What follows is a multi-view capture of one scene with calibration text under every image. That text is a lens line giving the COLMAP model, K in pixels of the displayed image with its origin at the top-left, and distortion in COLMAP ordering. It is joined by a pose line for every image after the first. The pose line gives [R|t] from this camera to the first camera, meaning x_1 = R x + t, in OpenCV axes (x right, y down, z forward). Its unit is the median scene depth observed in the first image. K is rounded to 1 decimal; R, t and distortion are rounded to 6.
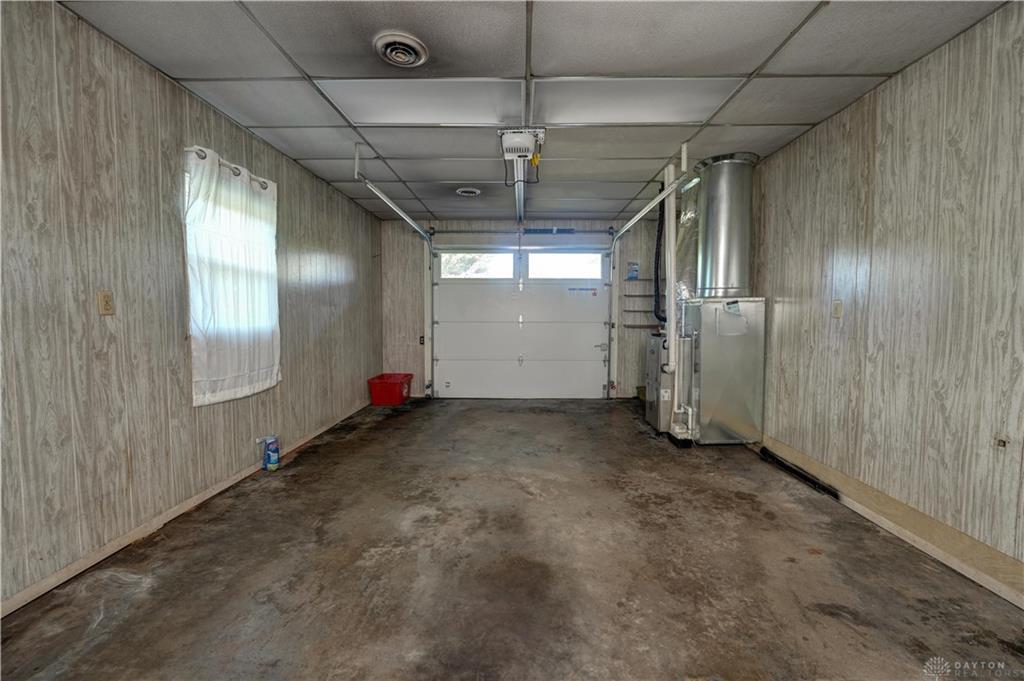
lens RADIAL K [[416.0, 0, 517.4], [0, 416.0, 335.2], [0, 0, 1]] dist [-0.019092, 0.000669]
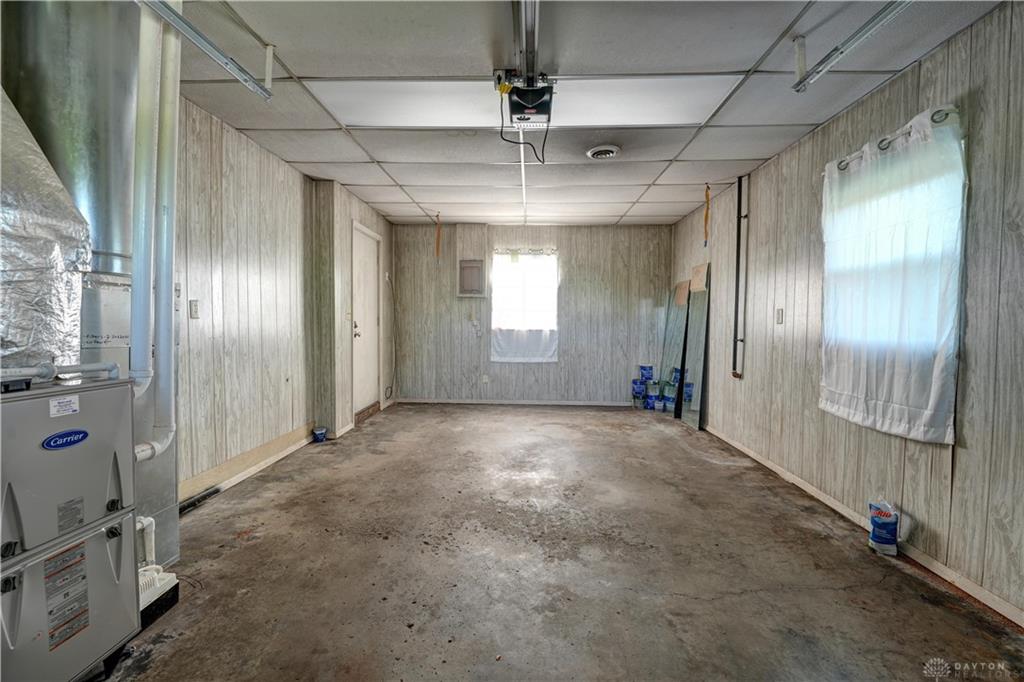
lens RADIAL K [[416.0, 0, 517.4], [0, 416.0, 335.7], [0, 0, 1]] dist [-0.019092, 0.000669]
pose [[-0.999763, -0.014698, 0.016067, 0.007305], [-0.013314, 0.996453, 0.083089, -0.103111], [-0.017232, 0.082856, -0.996413, 2.173850]]
